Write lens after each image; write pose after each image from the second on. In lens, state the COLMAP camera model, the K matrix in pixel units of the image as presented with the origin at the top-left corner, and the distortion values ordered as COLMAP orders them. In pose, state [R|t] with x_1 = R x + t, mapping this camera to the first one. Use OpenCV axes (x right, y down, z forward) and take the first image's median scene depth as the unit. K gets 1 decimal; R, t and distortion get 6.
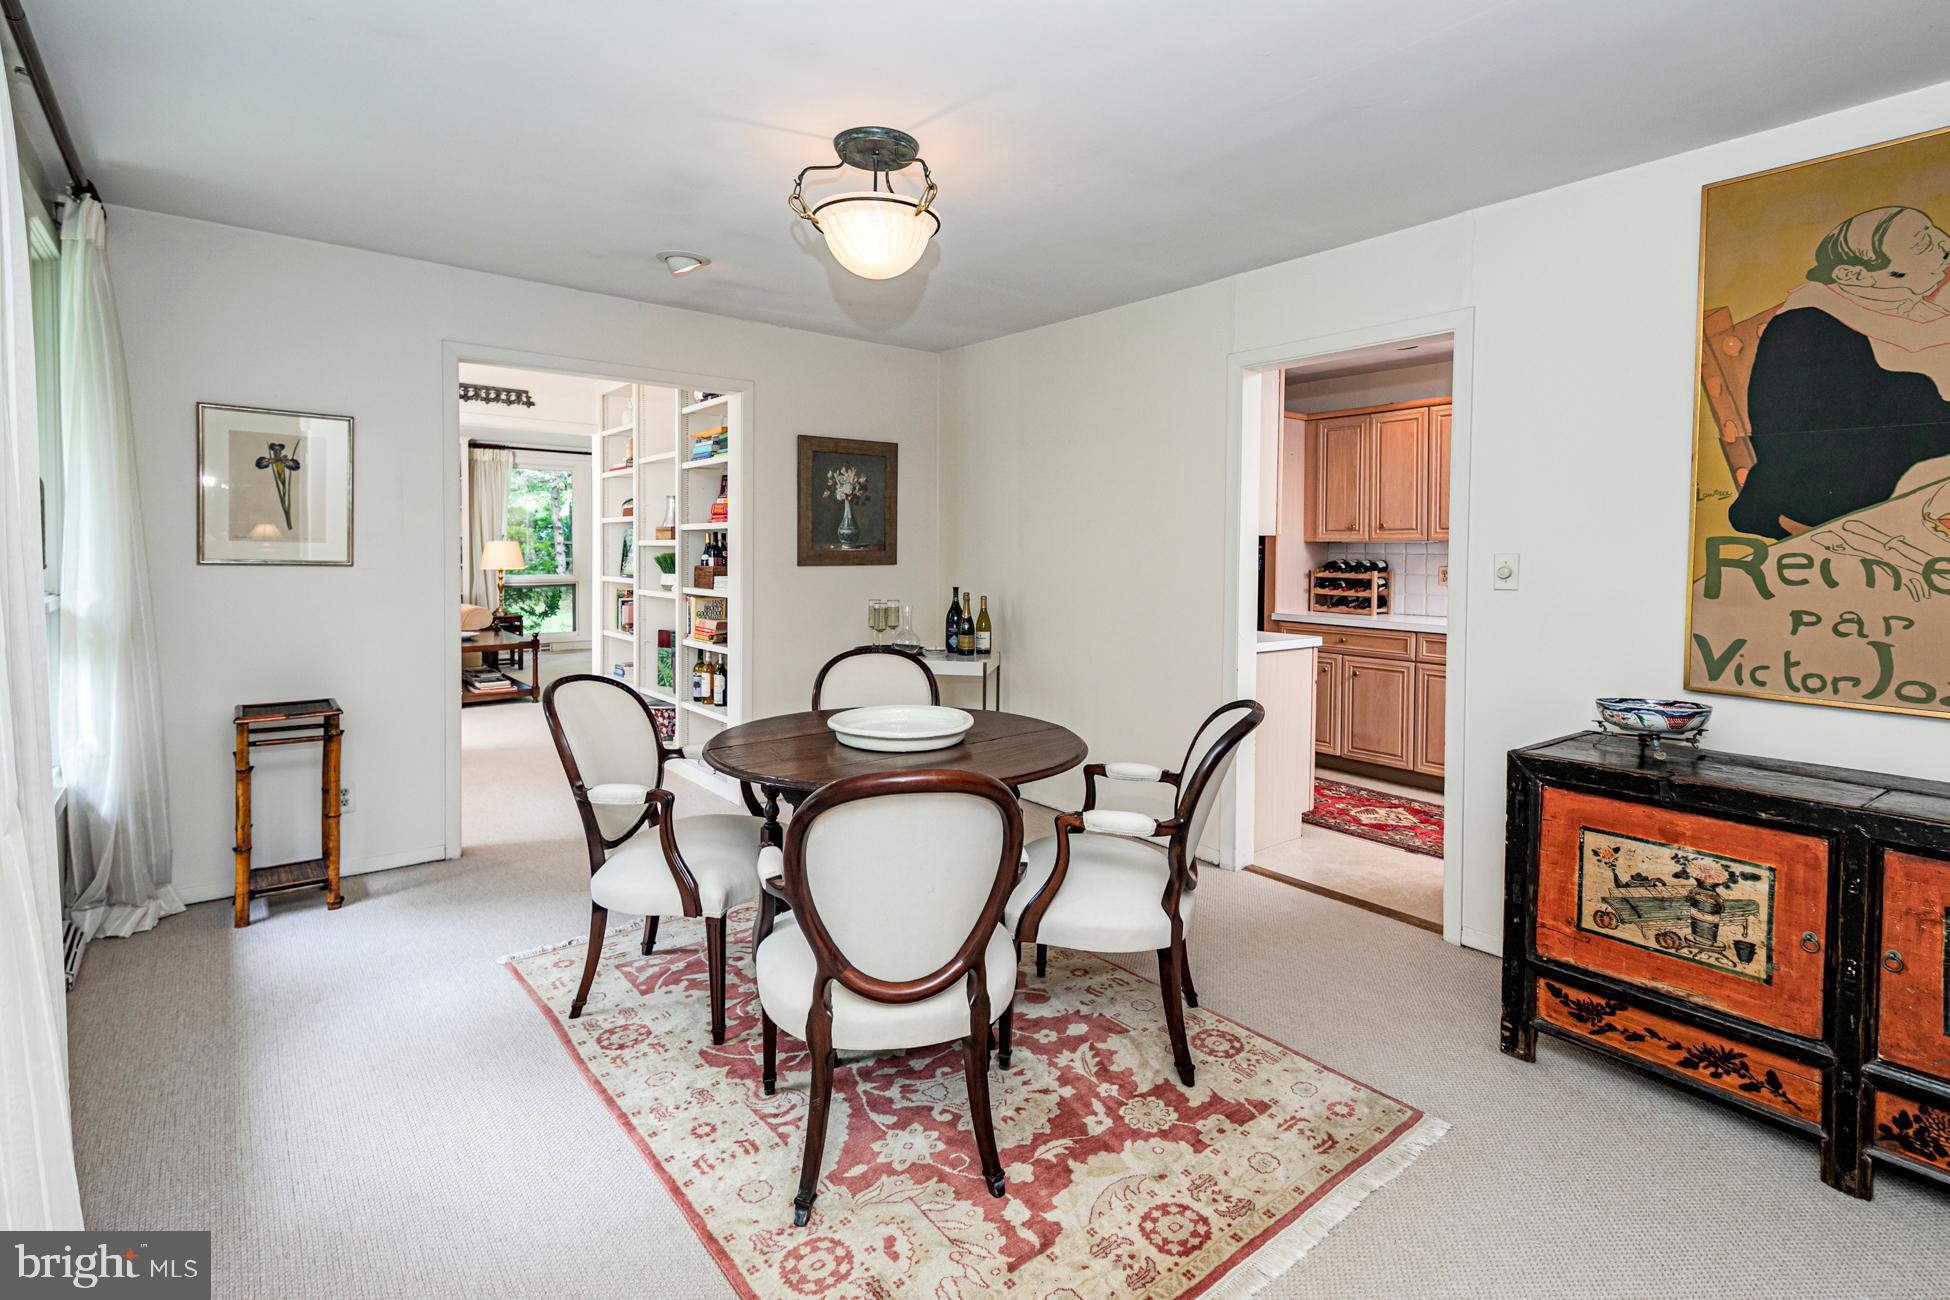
lens RADIAL K [[916.9, 0, 948.8], [0, 916.9, 579.9], [0, 0, 1]] dist [0.020981, -0.000824]
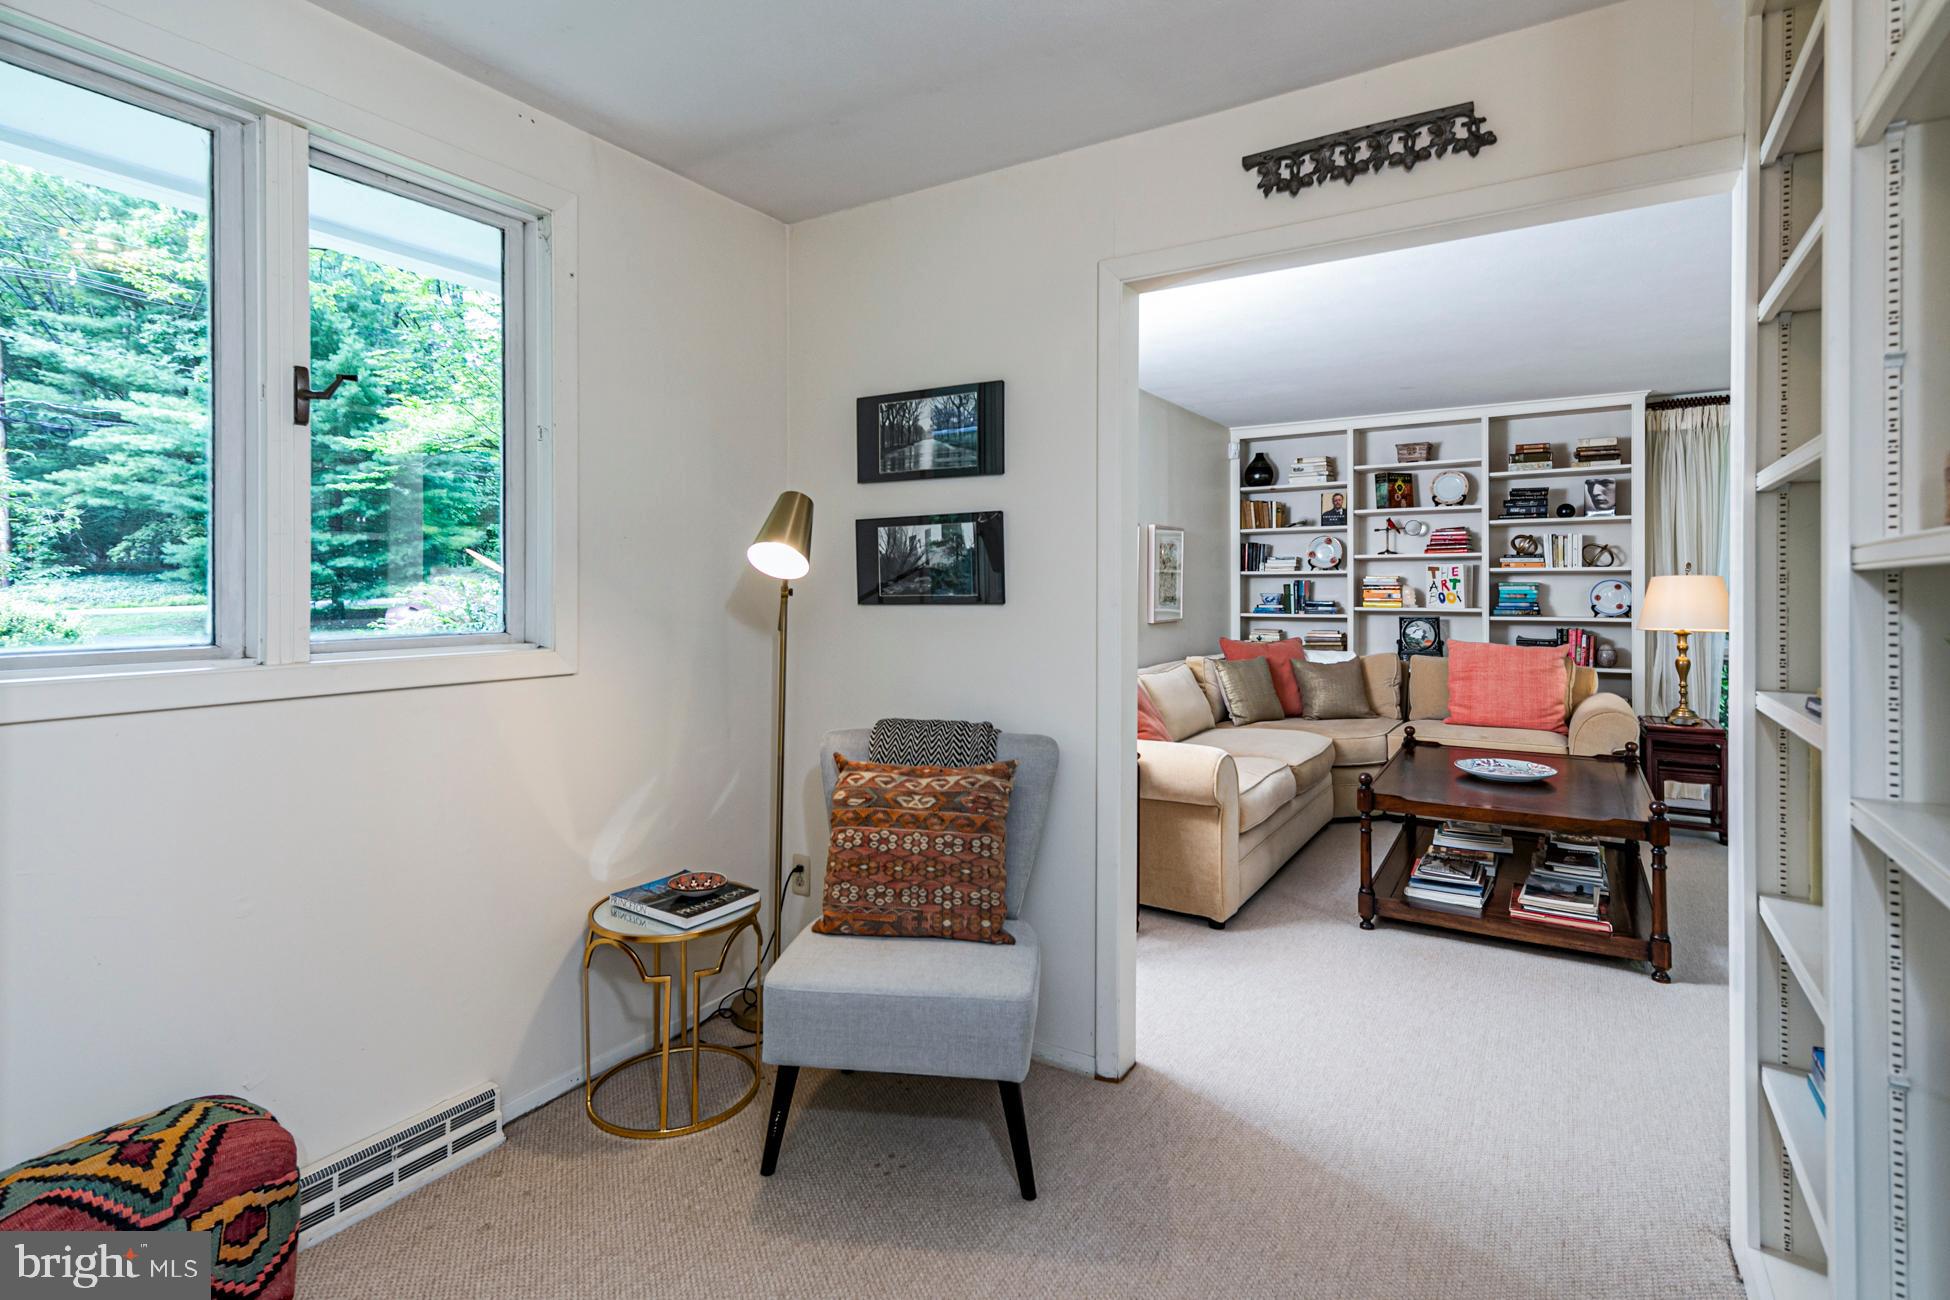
lens RADIAL K [[917.6, 0, 971.3], [0, 917.6, 554.1], [0, 0, 1]] dist [0.001955, 0.000105]
pose [[0.314964, -0.043998, -0.948083, -0.379774], [-0.029332, 0.997997, -0.056059, -0.039864], [0.948650, 0.045466, 0.313043, 1.332682]]
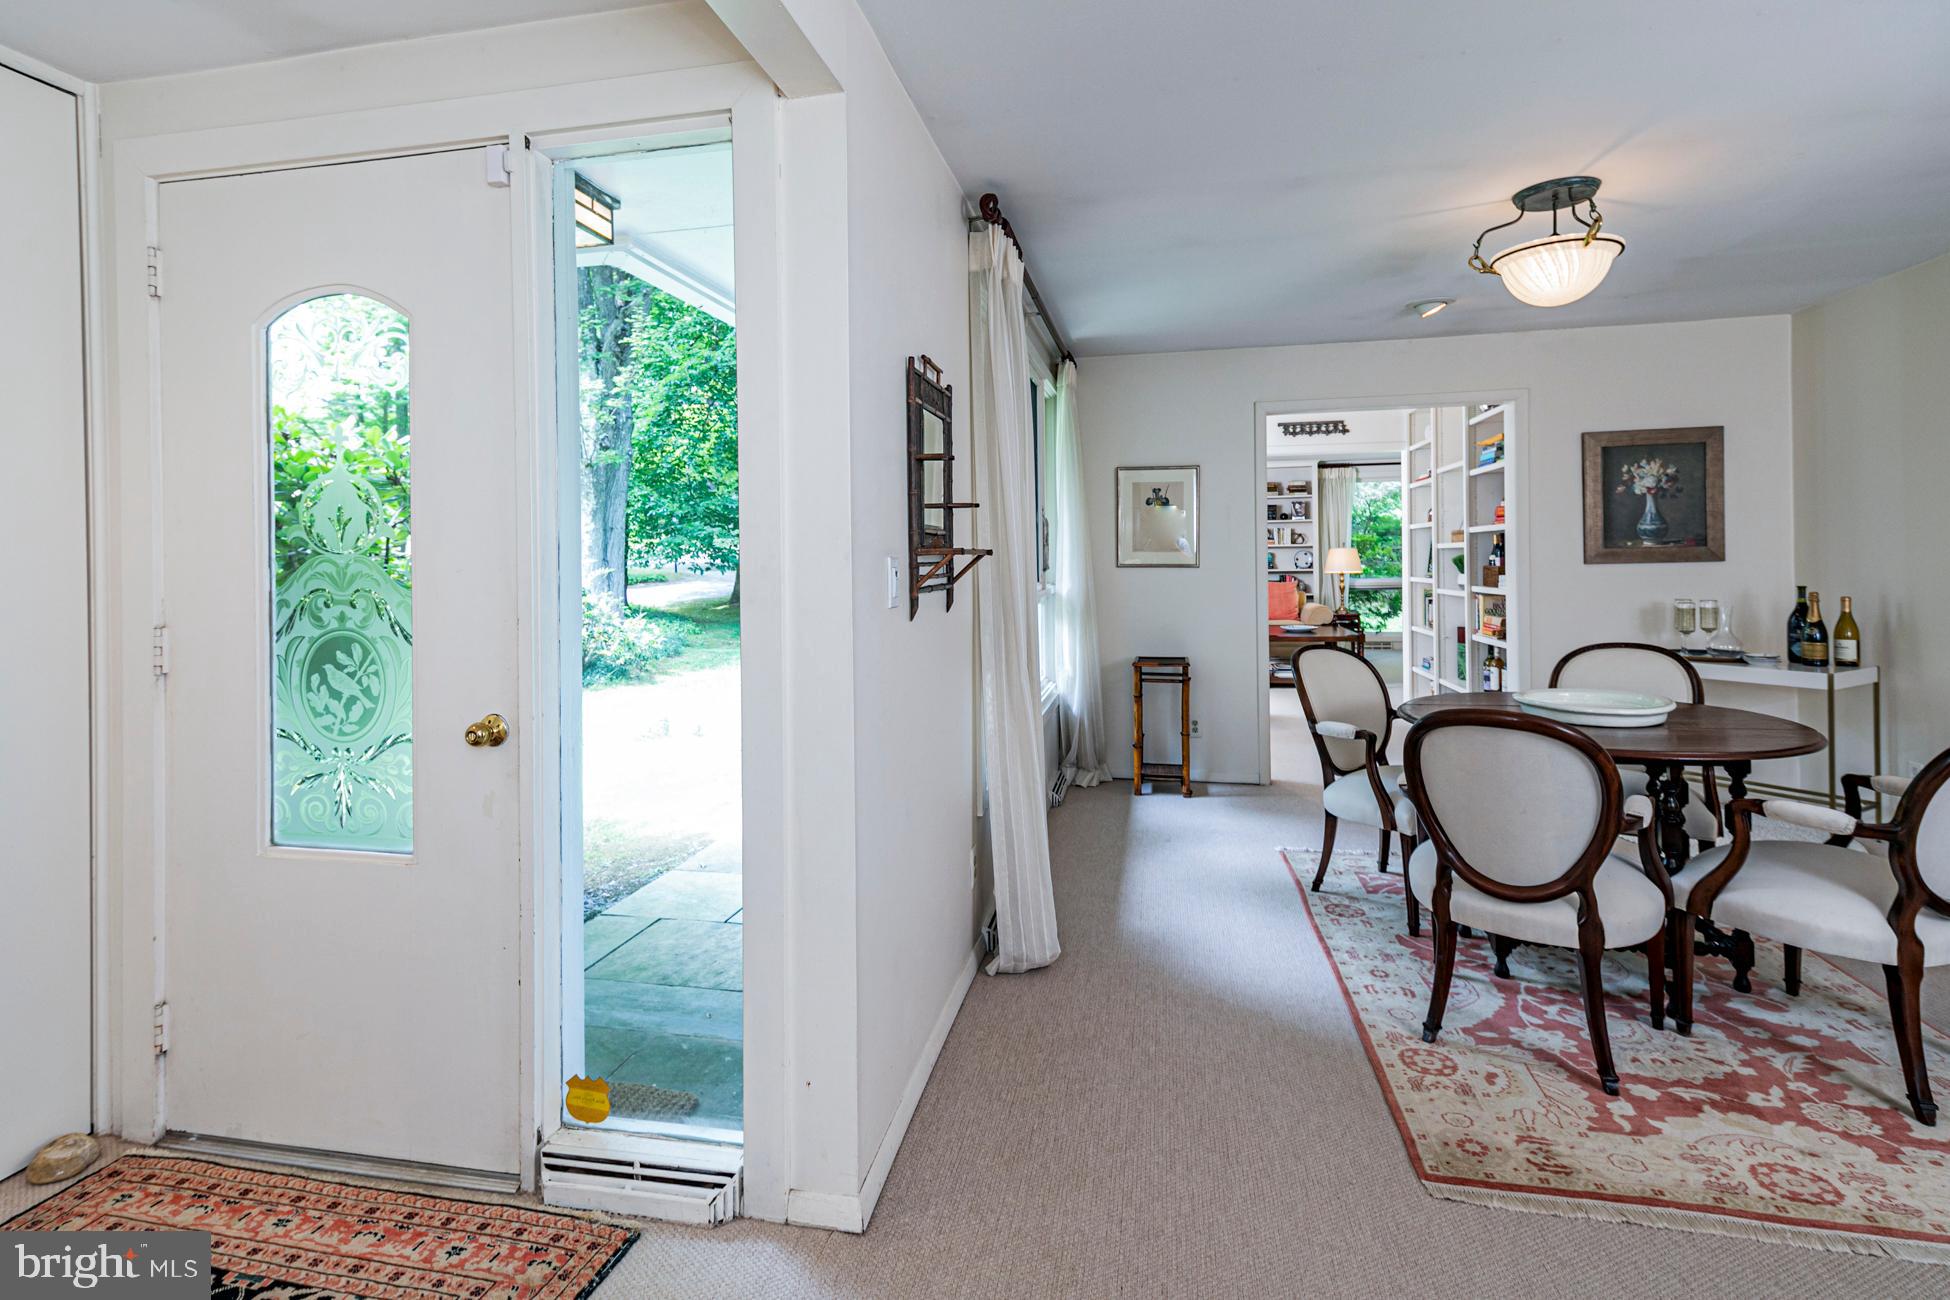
lens RADIAL K [[917.6, 0, 971.3], [0, 917.6, 554.1], [0, 0, 1]] dist [0.001955, 0.000105]
pose [[0.640923, -0.023906, -0.767233, 0.249285], [-0.003662, 0.999408, -0.034199, 0.015261], [0.767597, 0.024729, 0.640456, -0.213293]]
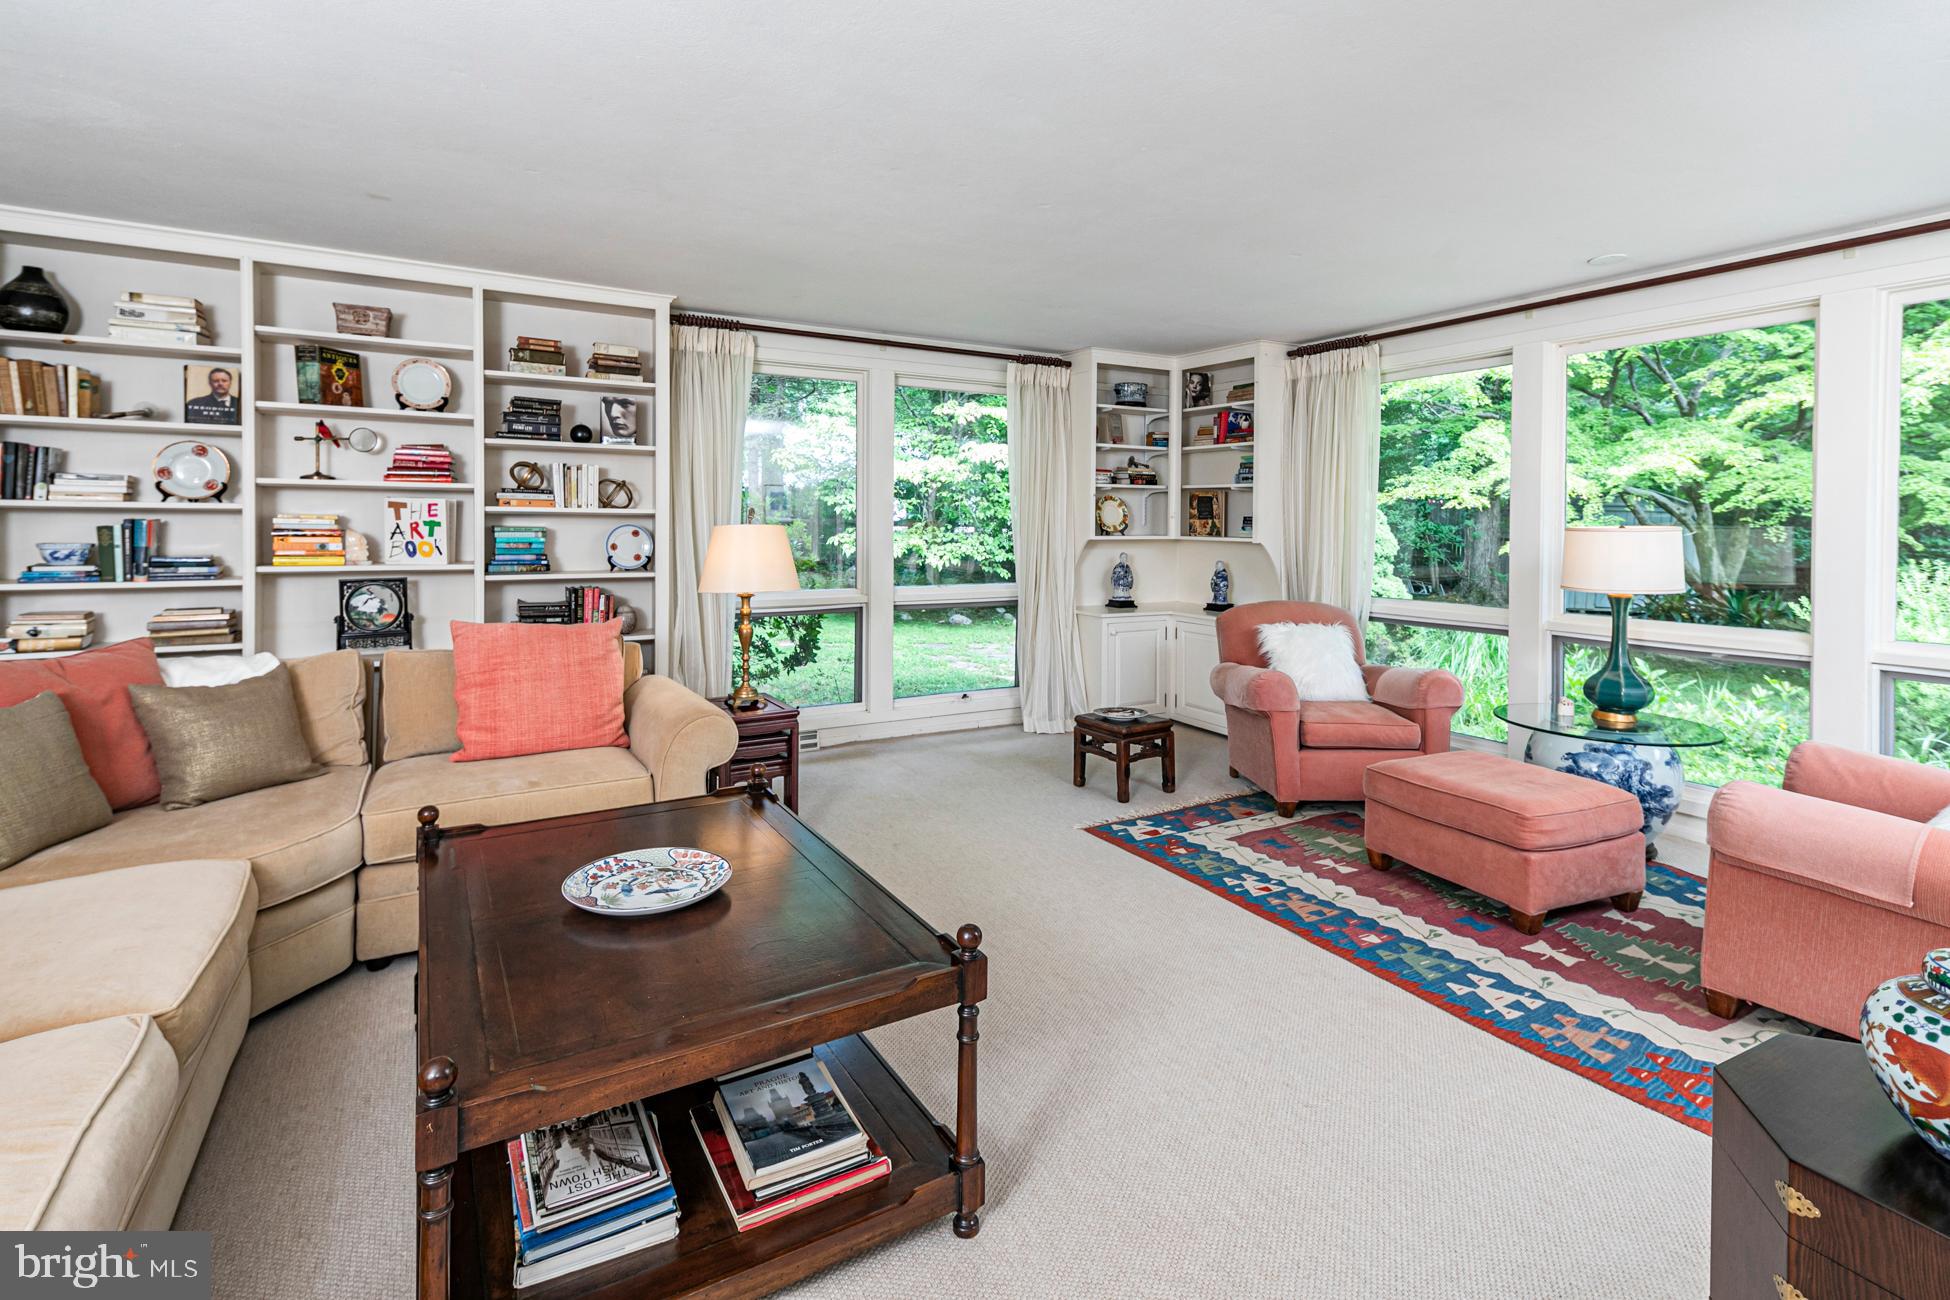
lens RADIAL K [[917.6, 0, 971.3], [0, 917.6, 554.1], [0, 0, 1]] dist [0.001955, 0.000105]
pose [[0.989631, 0.007505, -0.143437, -0.917180], [-0.007765, 0.999969, -0.001251, -0.080853], [0.143423, 0.002352, 0.989659, 1.705143]]
